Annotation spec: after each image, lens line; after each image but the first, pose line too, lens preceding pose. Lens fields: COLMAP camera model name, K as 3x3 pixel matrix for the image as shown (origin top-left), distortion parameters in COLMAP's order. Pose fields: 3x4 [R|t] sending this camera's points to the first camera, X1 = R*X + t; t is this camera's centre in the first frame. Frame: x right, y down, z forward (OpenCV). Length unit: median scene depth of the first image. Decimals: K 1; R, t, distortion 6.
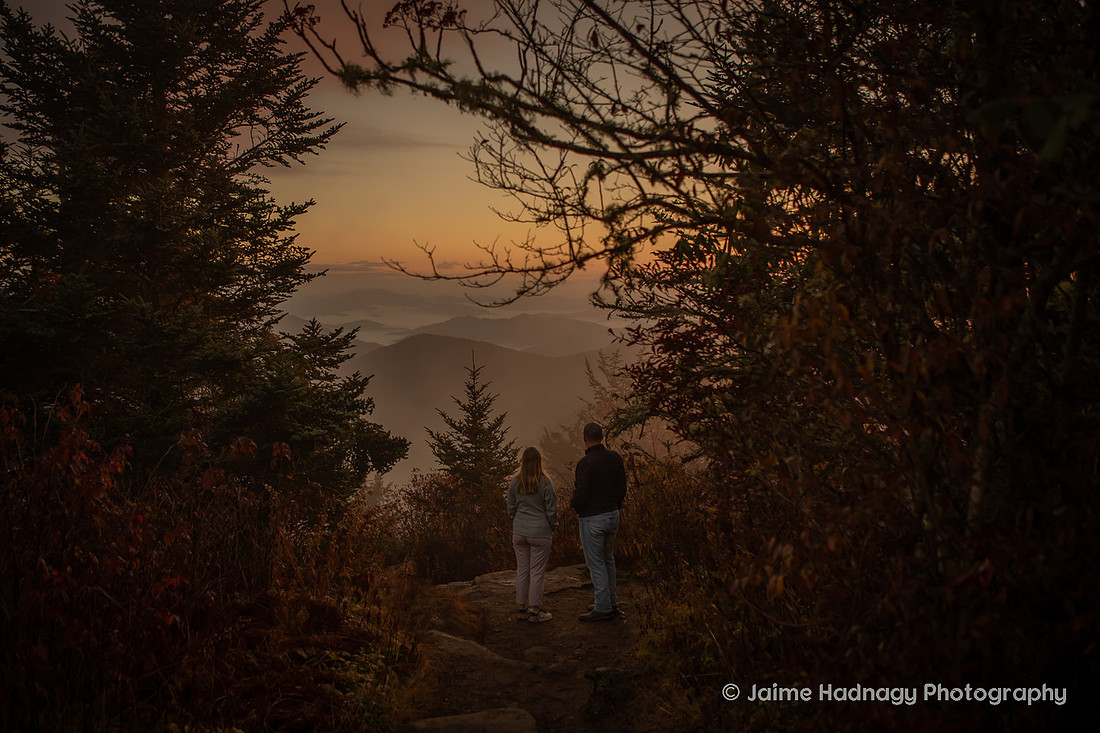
lens RADIAL K [[1054.9, 0, 512.1], [0, 1054.9, 333.8], [0, 0, 1]] dist [-0.071594, 0.000000]
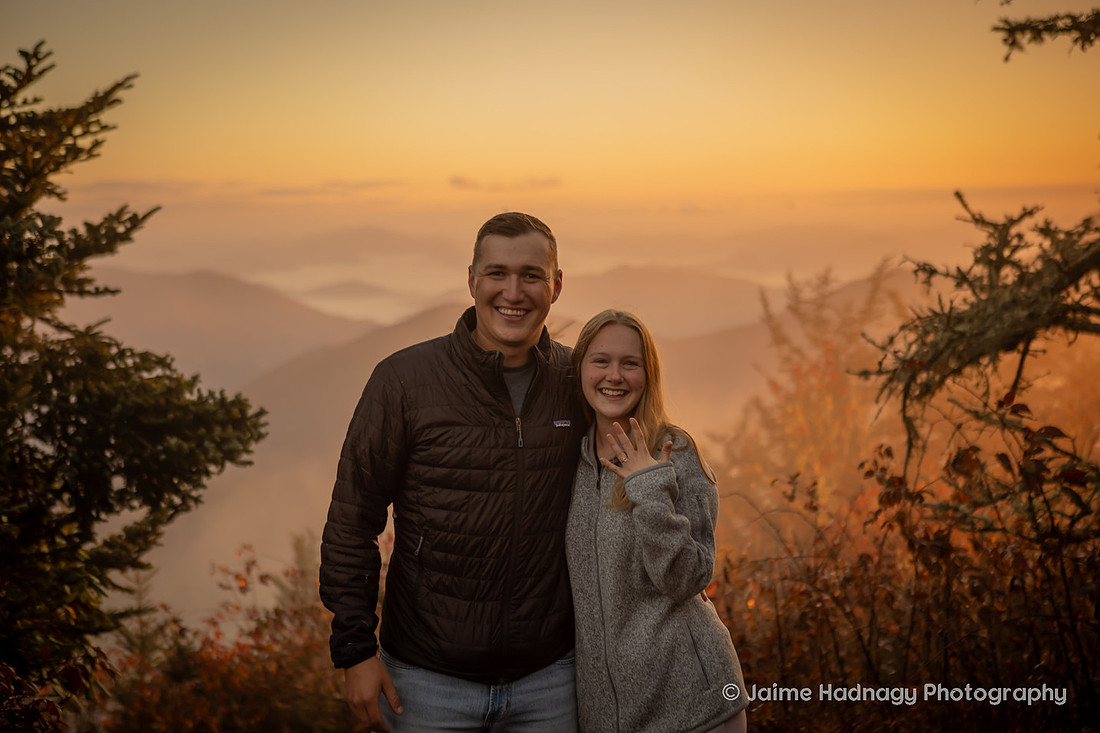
lens RADIAL K [[1775.1, 0, 561.7], [0, 1775.1, 351.7], [0, 0, 1]] dist [0.088369, 0.000000]
pose [[0.999503, -0.018589, -0.025473, 0.000094], [0.019295, 0.999429, 0.027733, 0.075452], [0.024943, -0.028210, 0.999291, 0.511136]]
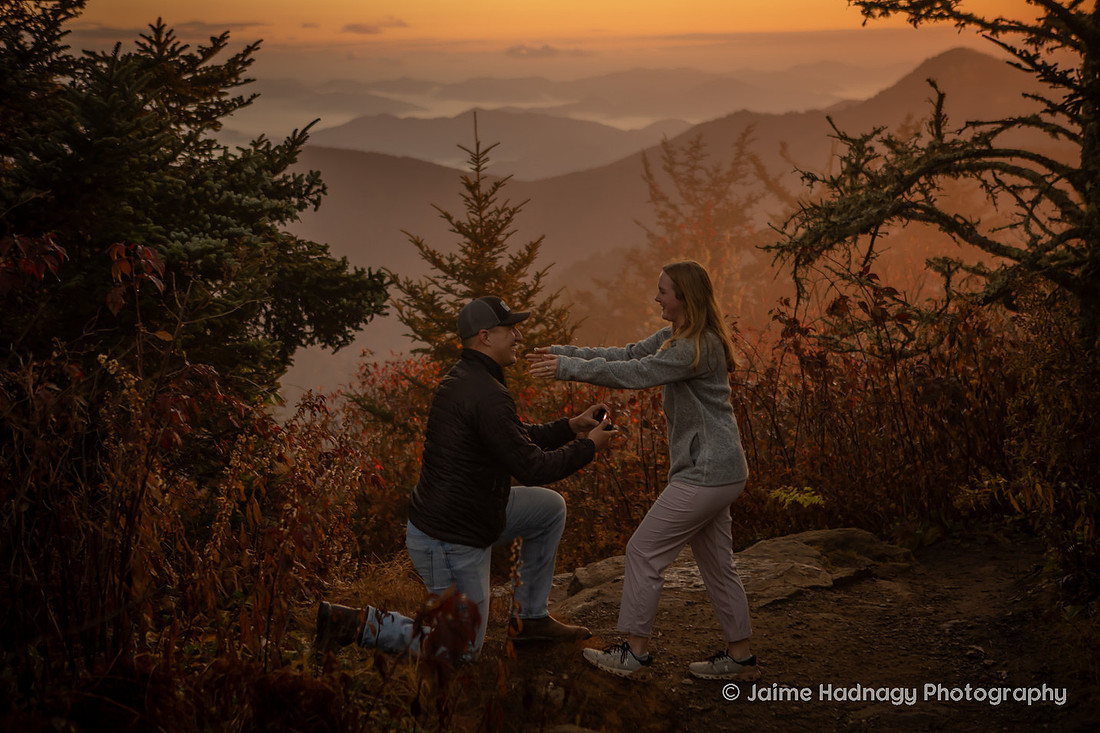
lens RADIAL K [[1750.2, 0, 555.8], [0, 1750.2, 354.4], [0, 0, 1]] dist [0.078475, 0.000000]
pose [[0.998172, -0.028421, 0.053334, -0.068408], [0.021820, 0.992472, 0.120511, 0.045582], [-0.056358, -0.119127, 0.991278, 0.241424]]
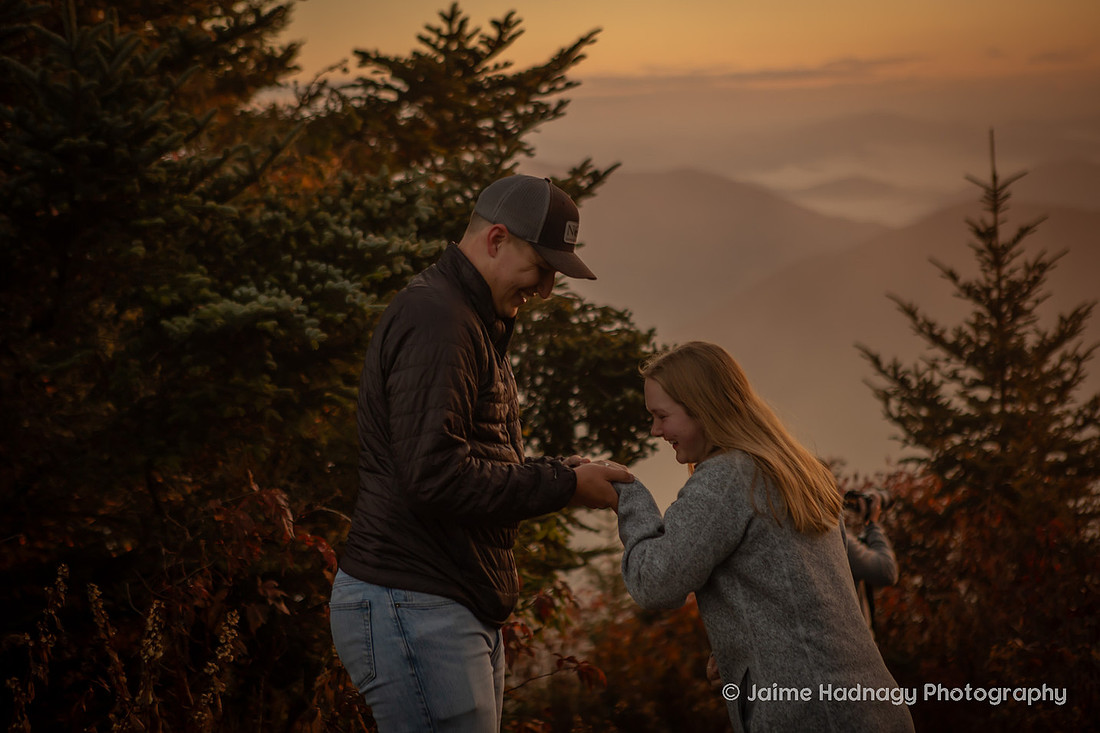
lens RADIAL K [[2054.5, 0, 545.7], [0, 2054.5, 317.2], [0, 0, 1]] dist [0.159459, 0.000000]
pose [[0.957454, -0.016934, -0.288089, 0.030528], [0.032536, 0.998246, 0.049456, 0.058922], [0.286747, -0.056725, 0.956326, 0.415670]]
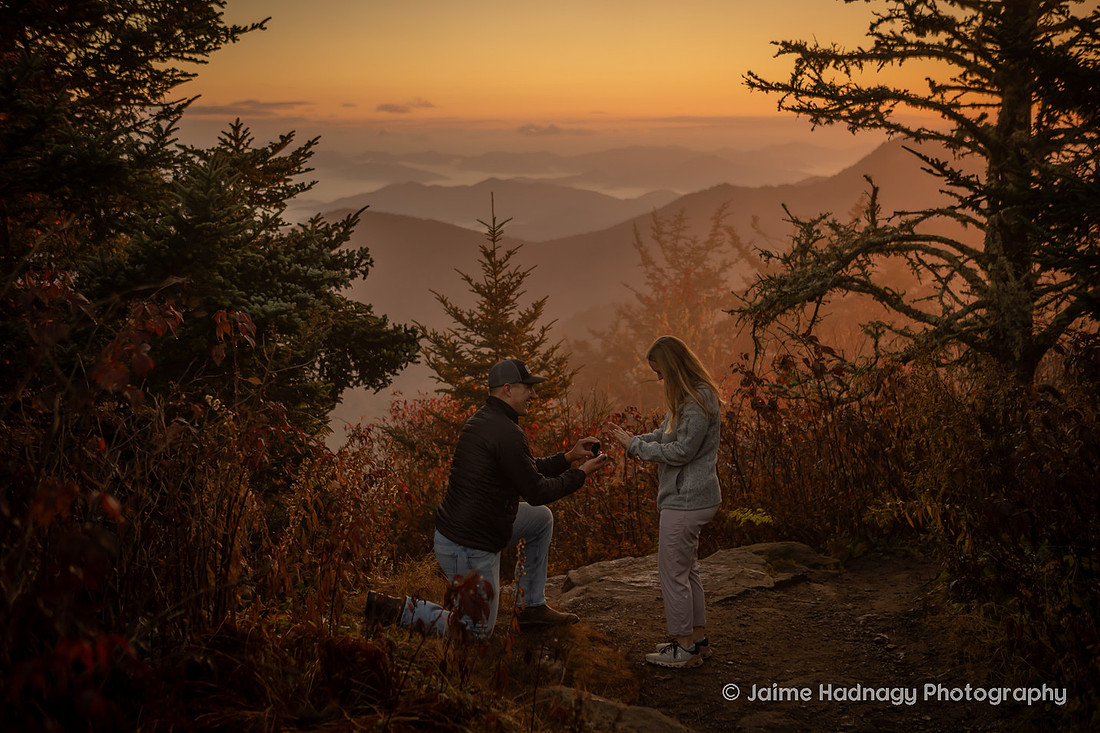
lens RADIAL K [[1529.0, 0, 554.6], [0, 1529.0, 353.1], [0, 0, 1]] dist [0.028624, 0.000000]
pose [[0.998604, -0.011785, 0.051481, -0.070151], [0.006885, 0.995517, 0.094336, 0.037017], [-0.052362, -0.093850, 0.994208, 0.187462]]
